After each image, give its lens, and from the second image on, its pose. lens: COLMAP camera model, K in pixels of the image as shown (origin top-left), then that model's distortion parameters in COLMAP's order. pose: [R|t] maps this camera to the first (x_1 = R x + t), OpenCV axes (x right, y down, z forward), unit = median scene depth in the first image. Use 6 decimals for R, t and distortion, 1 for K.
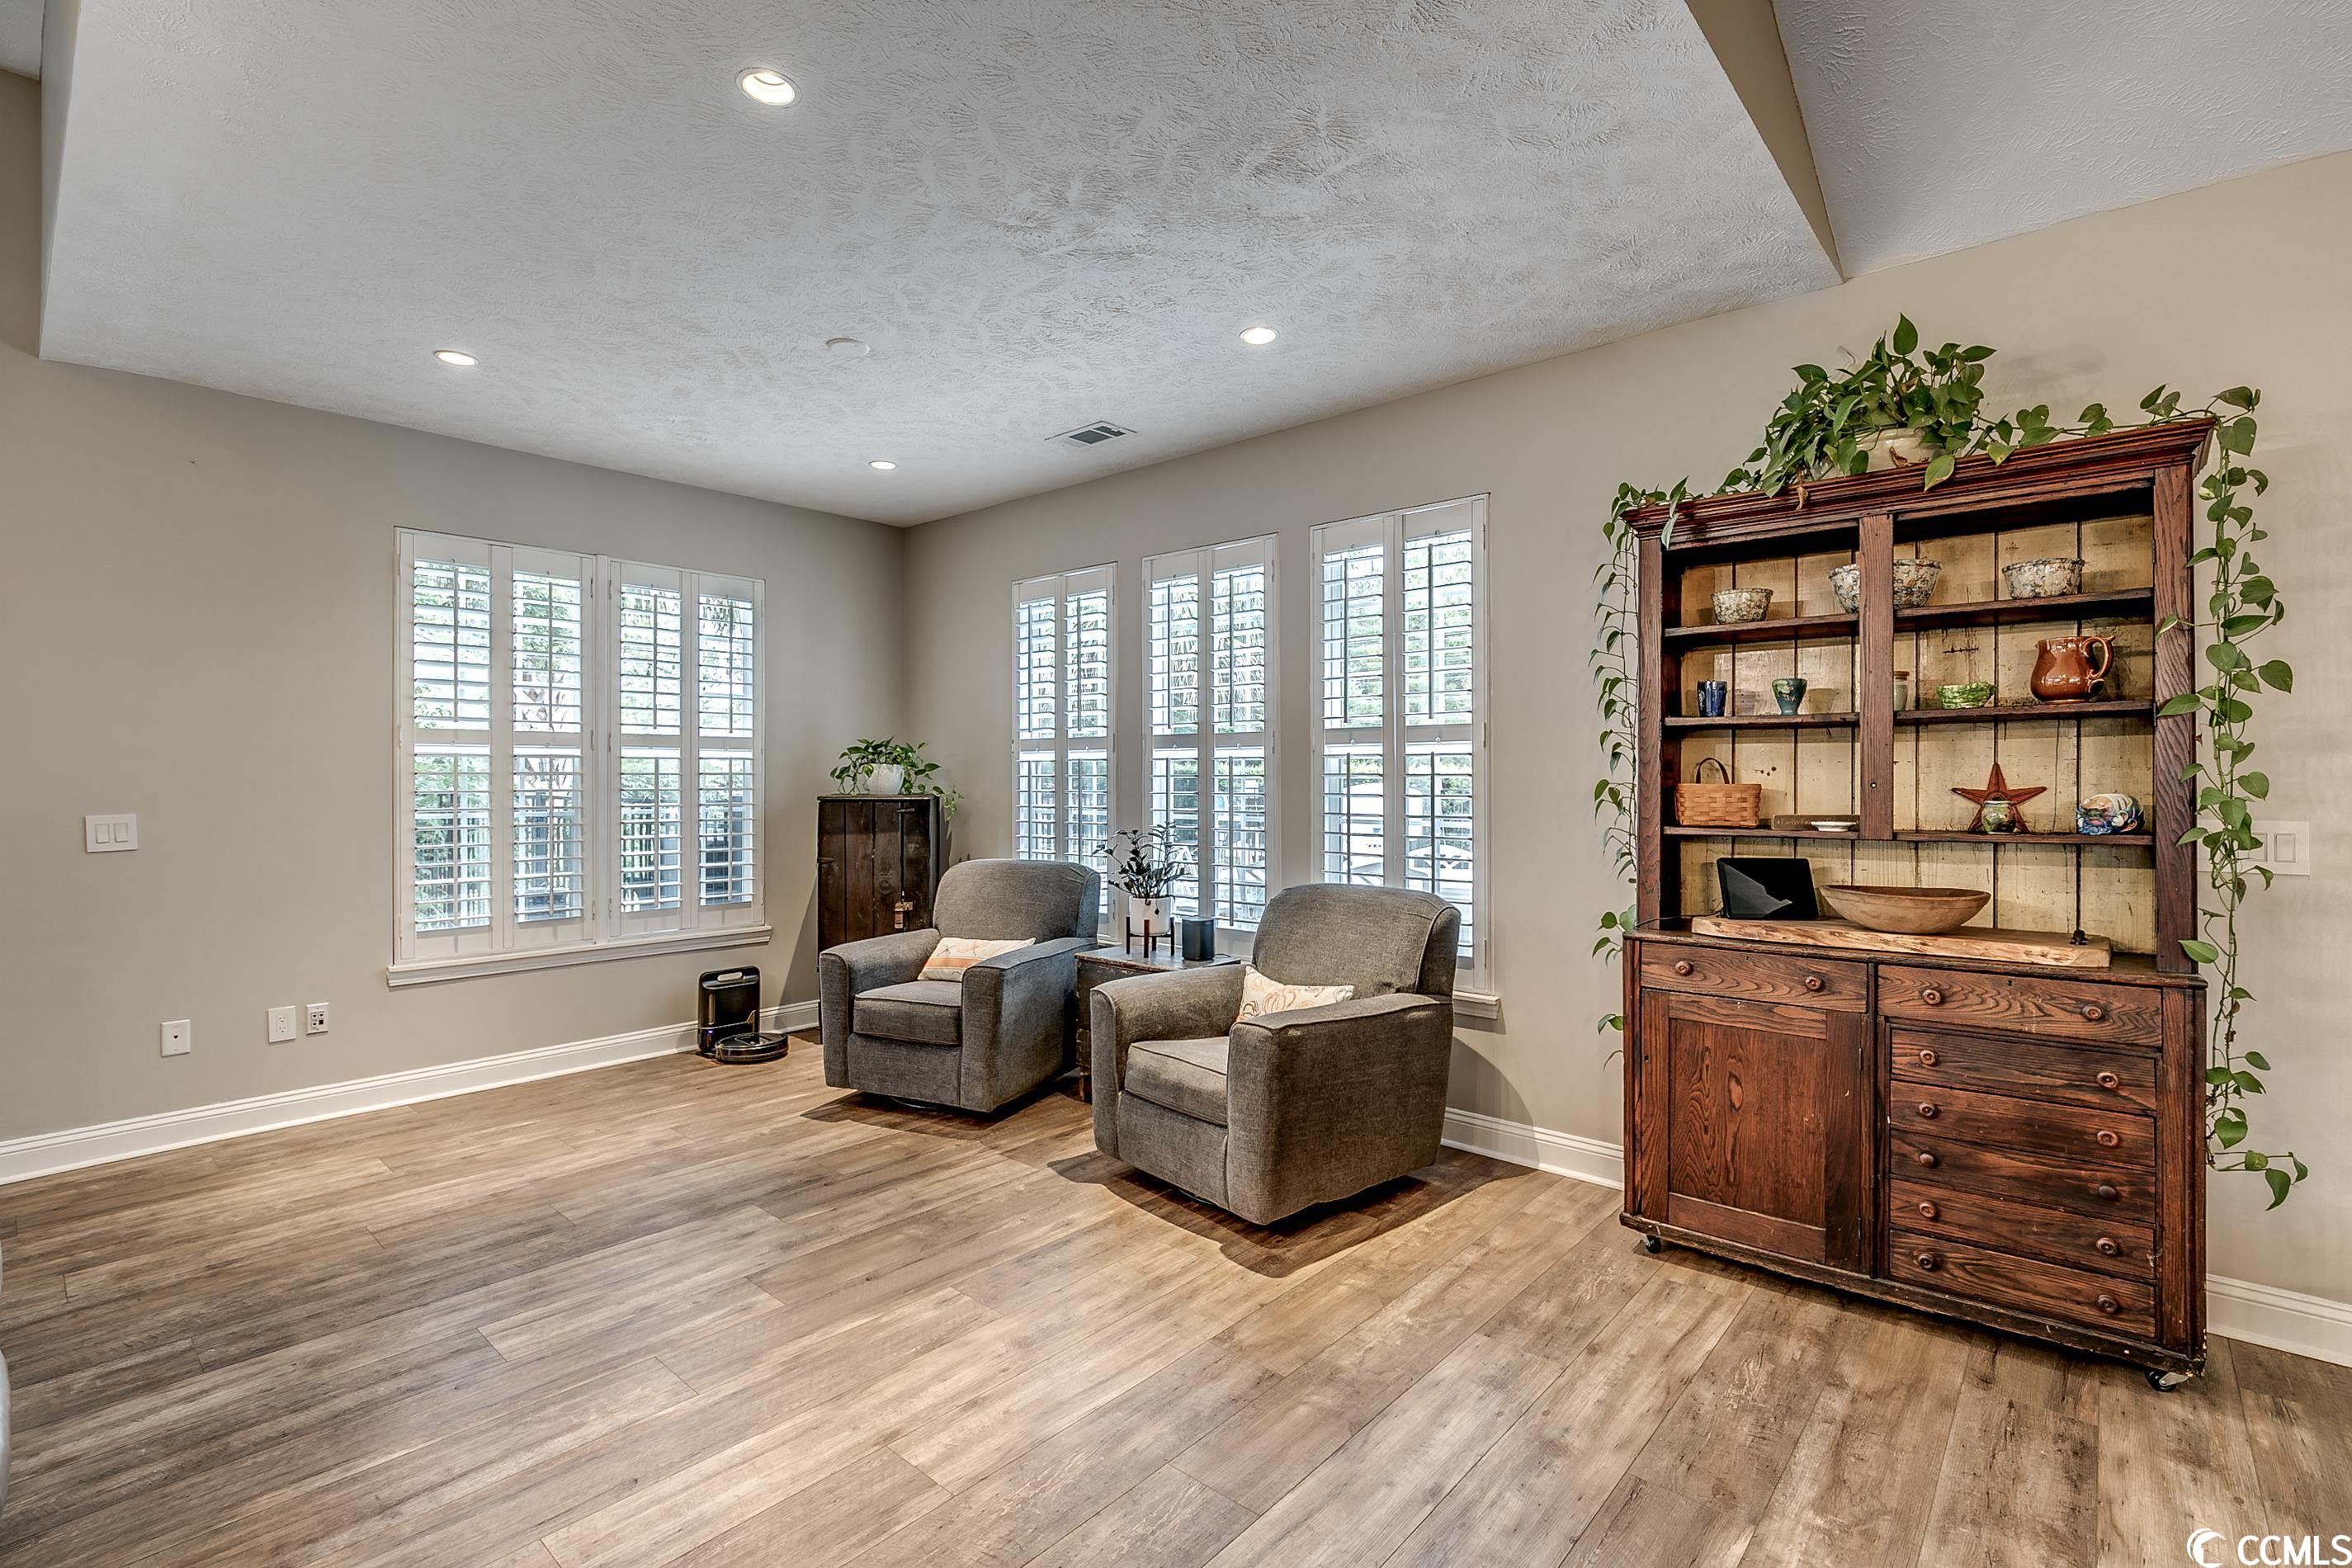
lens RADIAL K [[1071.1, 0, 1191.3], [0, 1071.1, 770.6], [0, 0, 1]] dist [-0.017819, 0.004458]
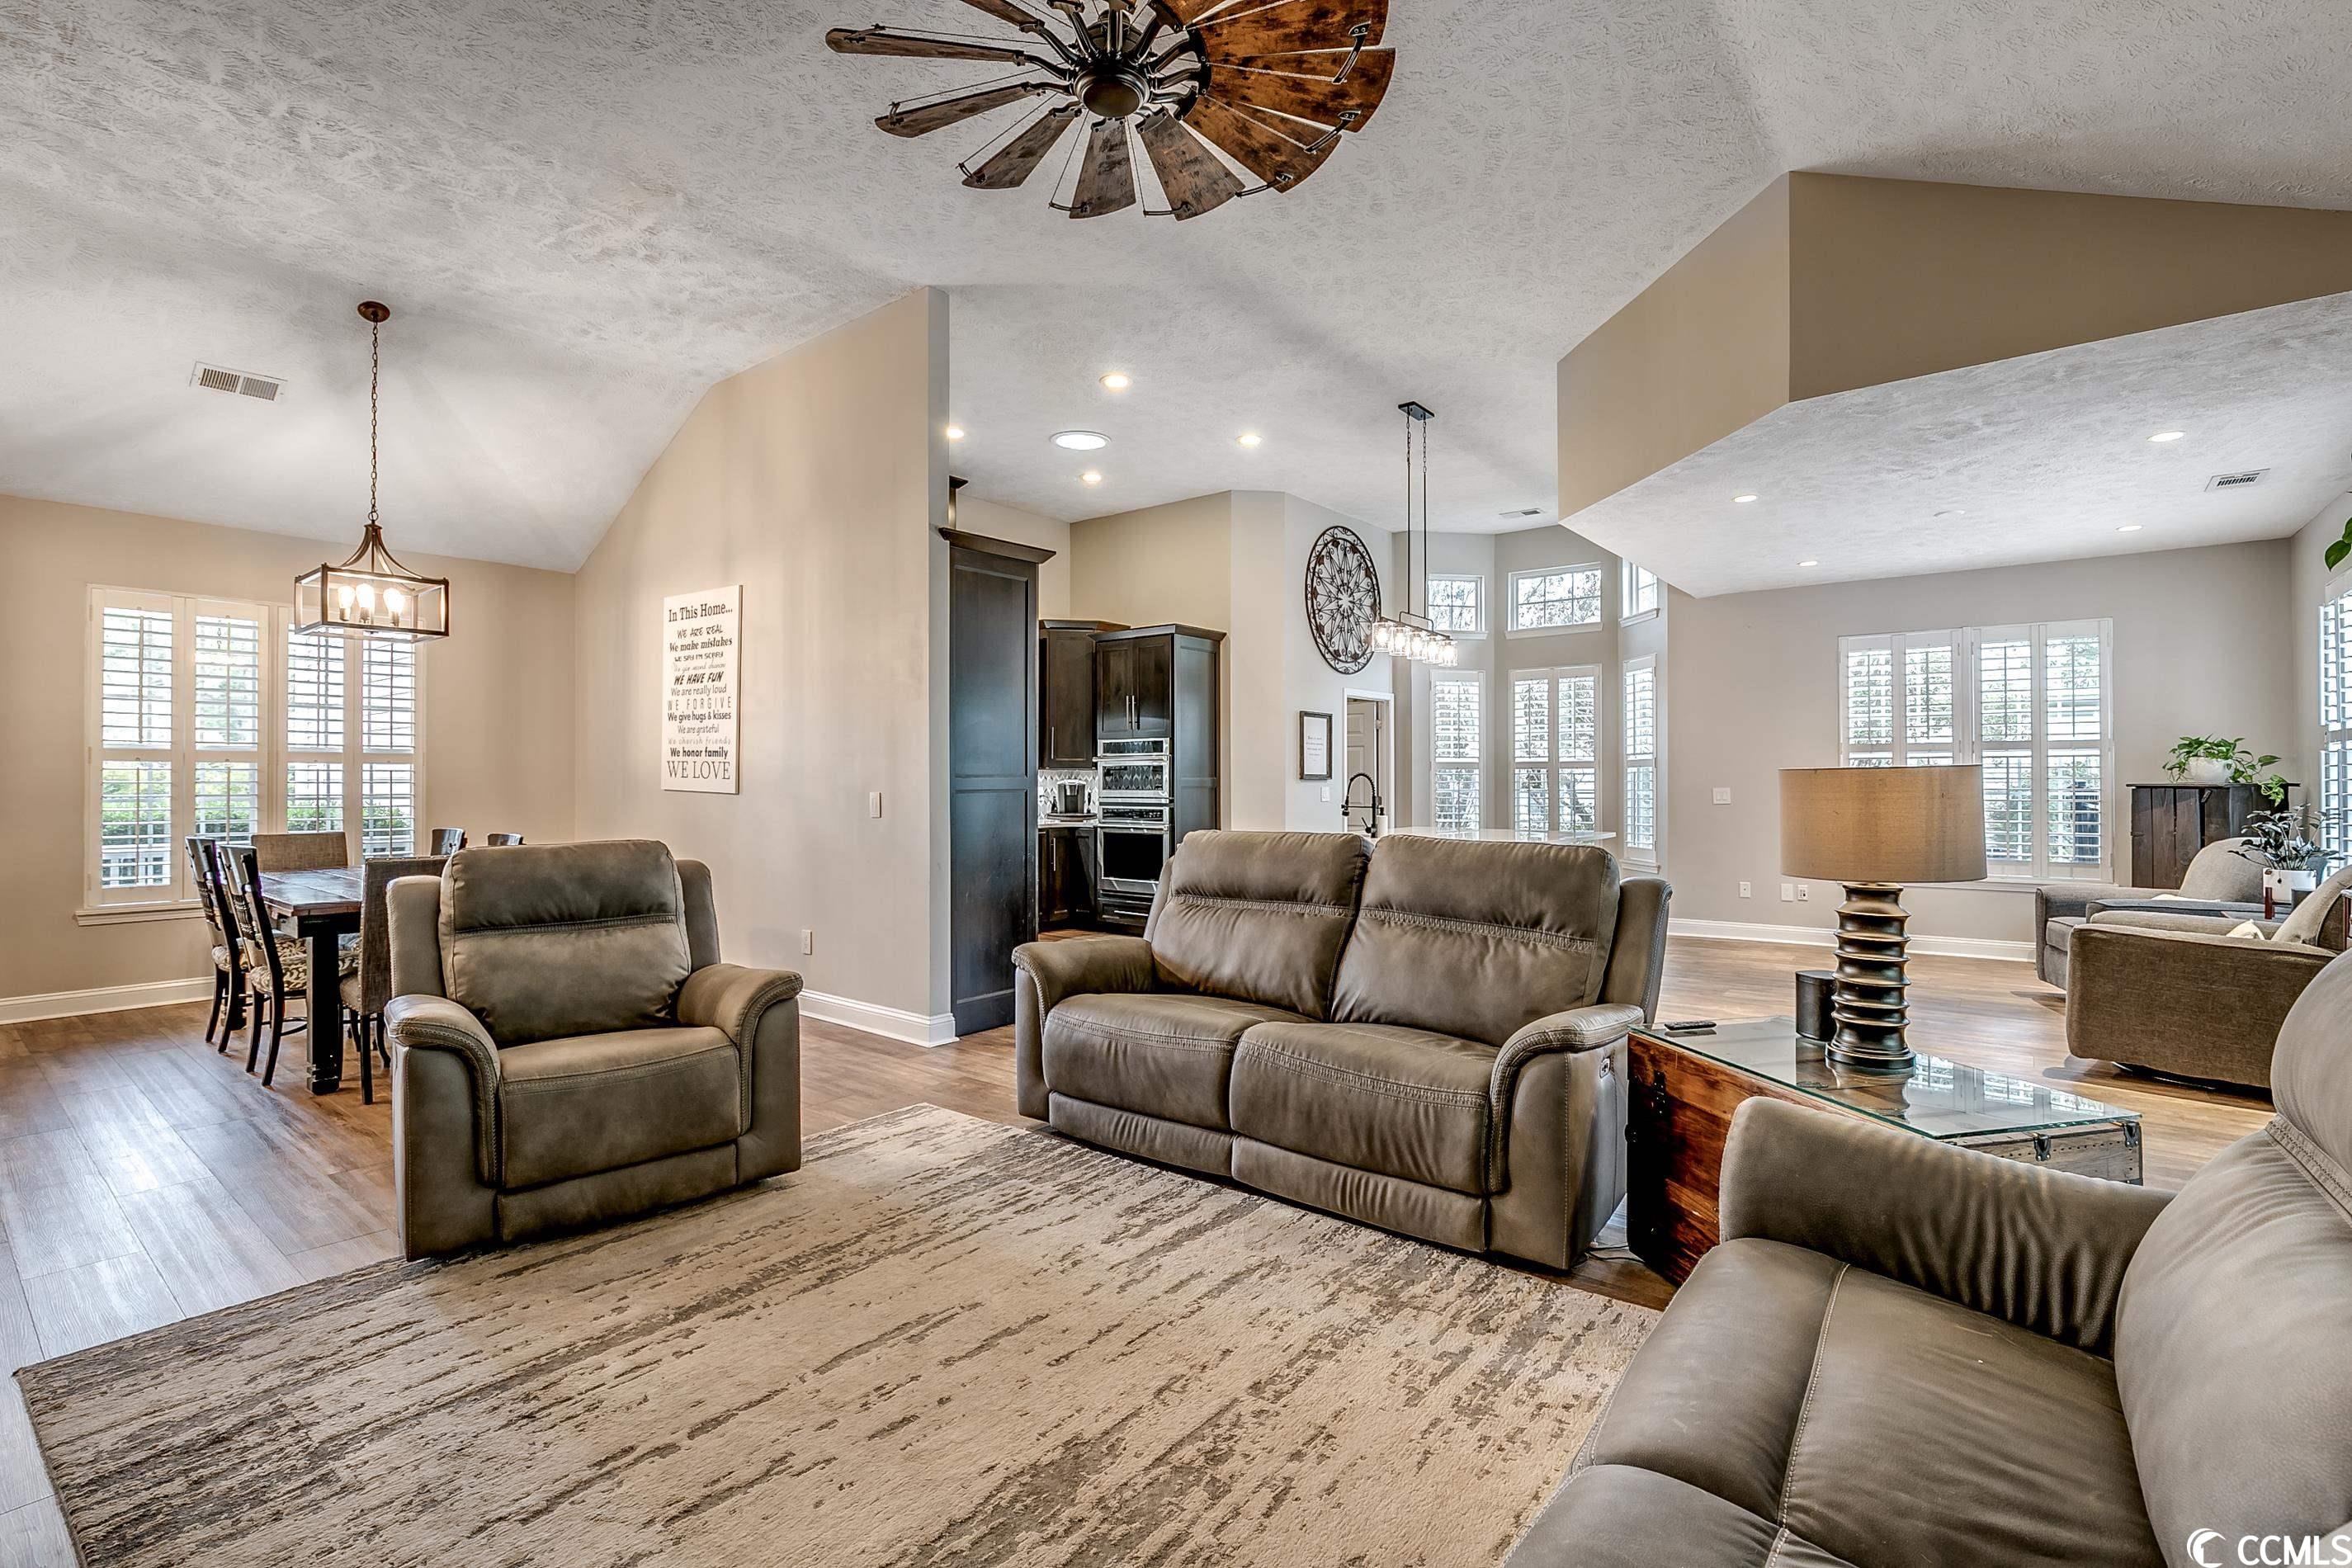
lens RADIAL K [[1071.1, 0, 1194.1], [0, 1071.1, 769.6], [0, 0, 1]] dist [-0.017819, 0.004458]
pose [[0.051515, -0.010607, -0.998616, 1.584258], [0.007287, 0.999921, -0.010245, 0.021534], [0.998646, -0.006749, 0.051588, -0.342261]]
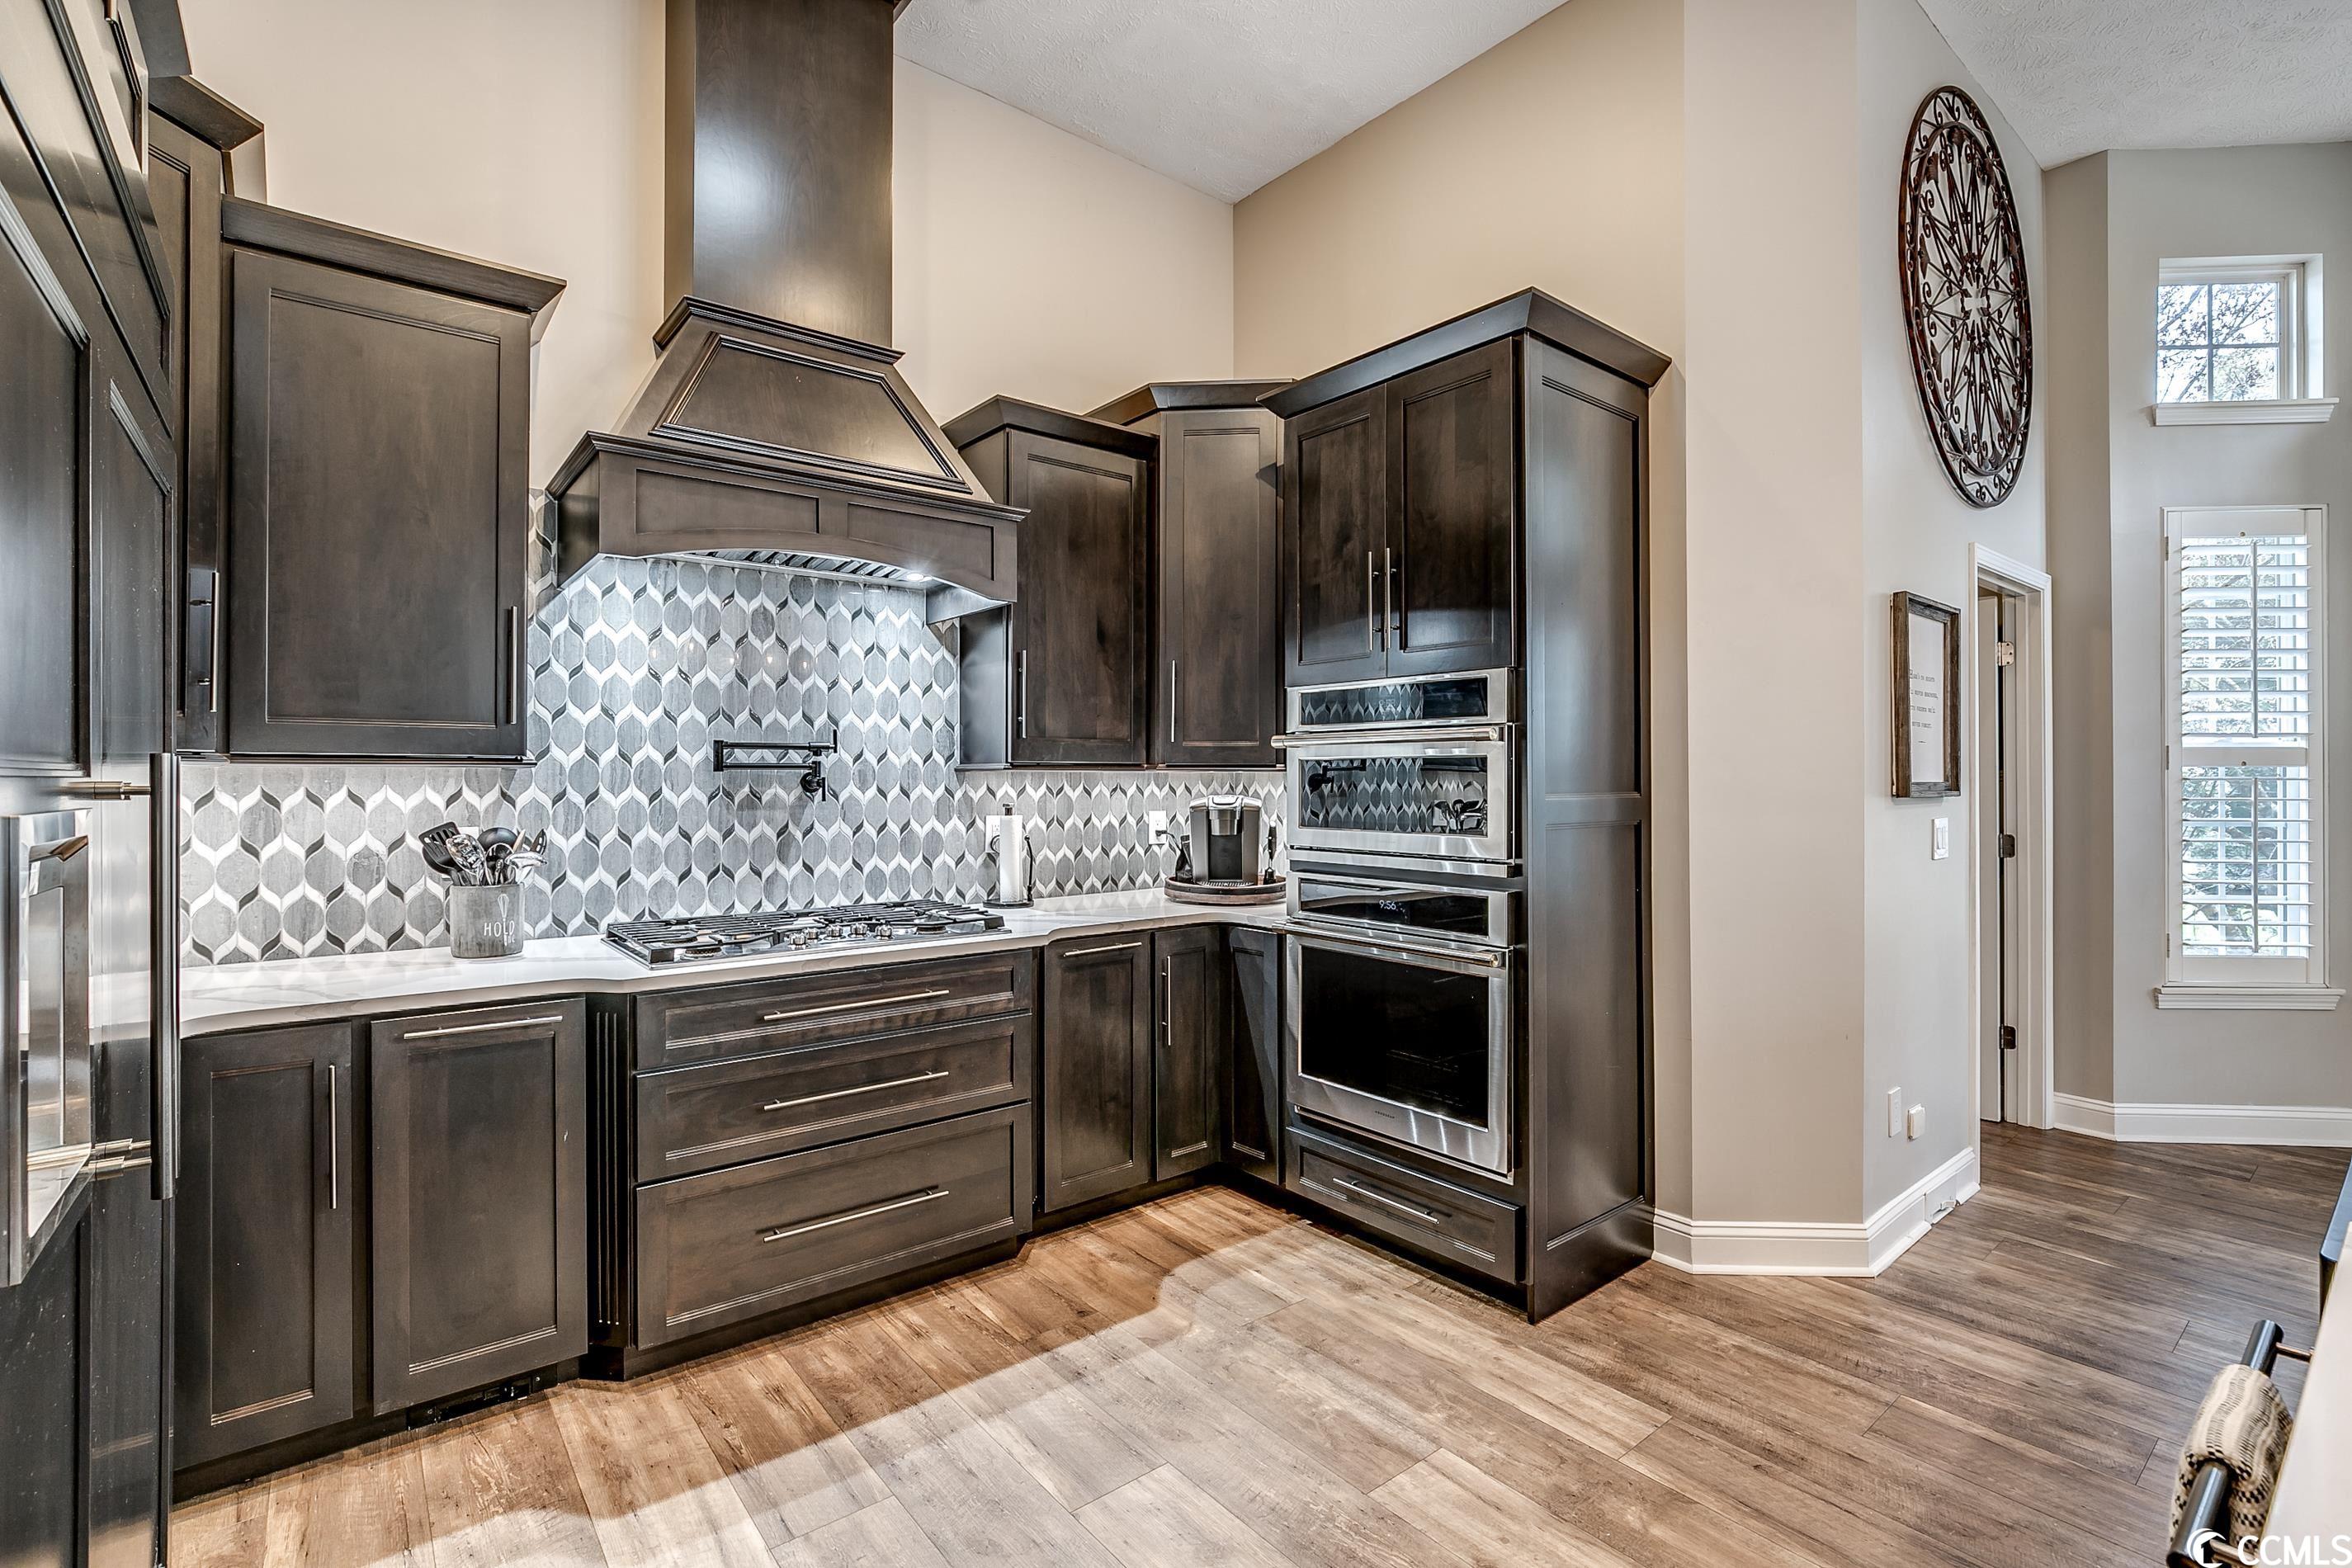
lens RADIAL K [[1071.1, 0, 1182.1], [0, 1071.1, 772.6], [0, 0, 1]] dist [-0.017819, 0.004458]
pose [[-0.176845, -0.004408, -0.984229, -0.370663], [0.006748, 0.999961, -0.005691, -0.002604], [0.984216, -0.007648, -0.176808, -0.371085]]
